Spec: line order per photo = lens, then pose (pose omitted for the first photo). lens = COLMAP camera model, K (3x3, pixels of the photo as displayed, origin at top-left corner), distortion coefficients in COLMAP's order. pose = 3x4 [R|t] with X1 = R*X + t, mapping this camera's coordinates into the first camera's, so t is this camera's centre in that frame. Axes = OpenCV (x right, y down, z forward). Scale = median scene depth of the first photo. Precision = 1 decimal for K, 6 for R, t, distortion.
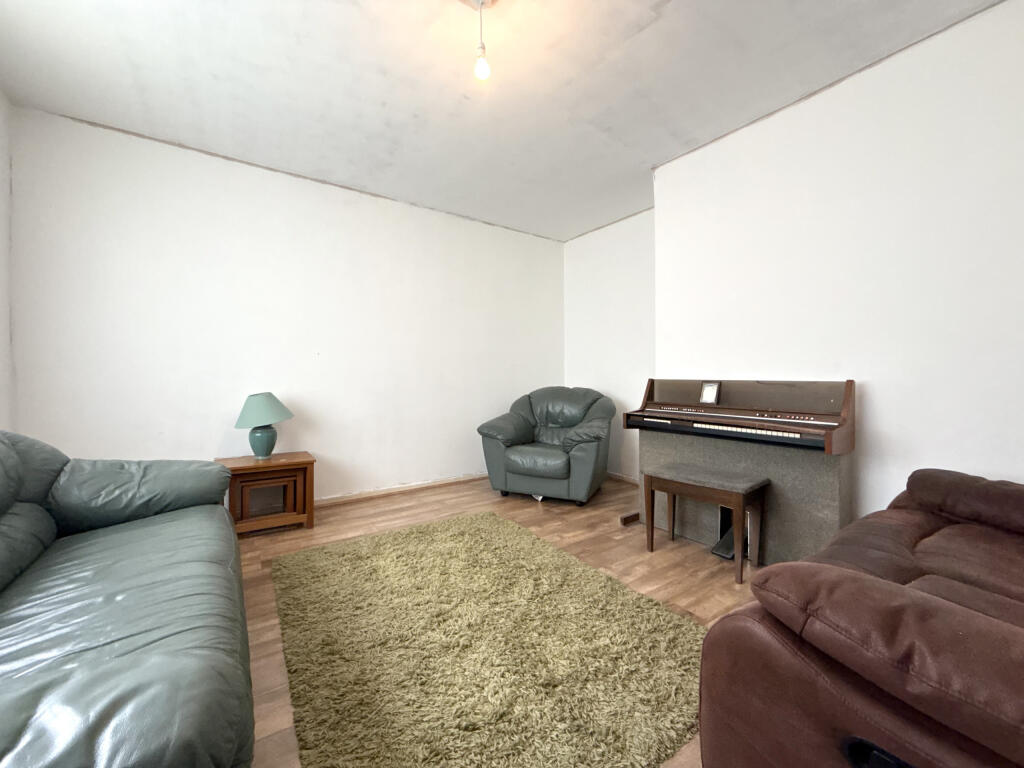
lens RADIAL K [[409.7, 0, 510.1], [0, 409.7, 383.7], [0, 0, 1]] dist [0.002095, 0.000749]
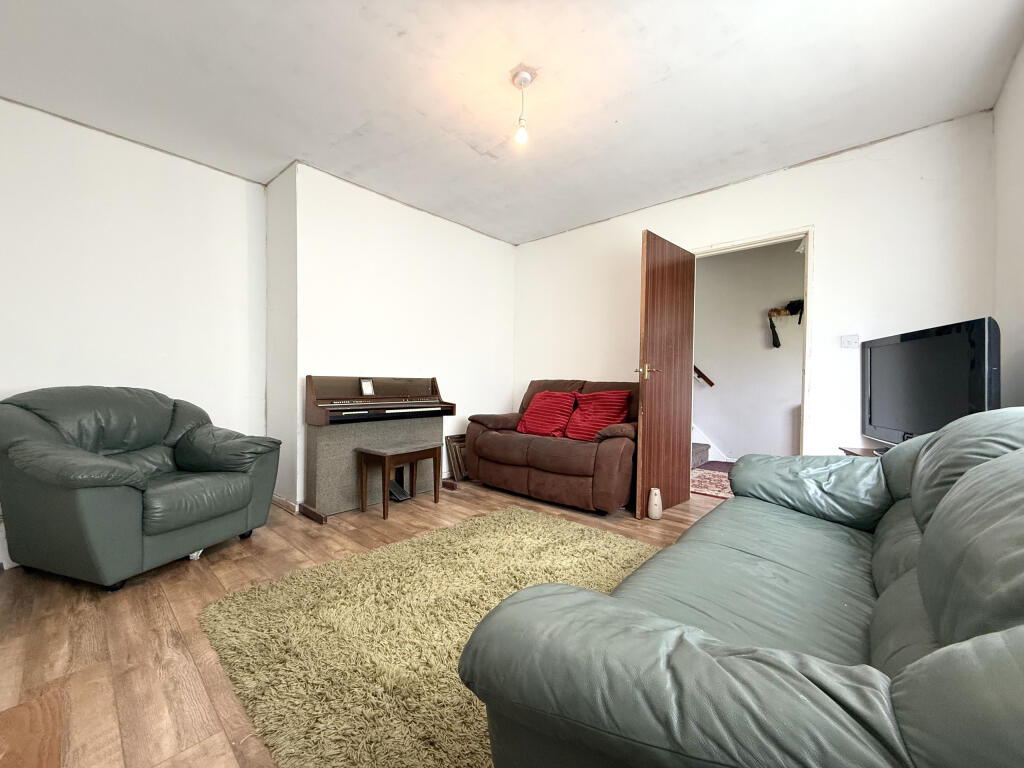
lens RADIAL K [[409.7, 0, 509.3], [0, 409.7, 379.1], [0, 0, 1]] dist [0.002095, 0.000749]
pose [[-0.231768, -0.006696, 0.972748, -0.840284], [-0.001498, 0.999978, 0.006527, -0.011033], [-0.972770, 0.000055, -0.231773, 0.847991]]
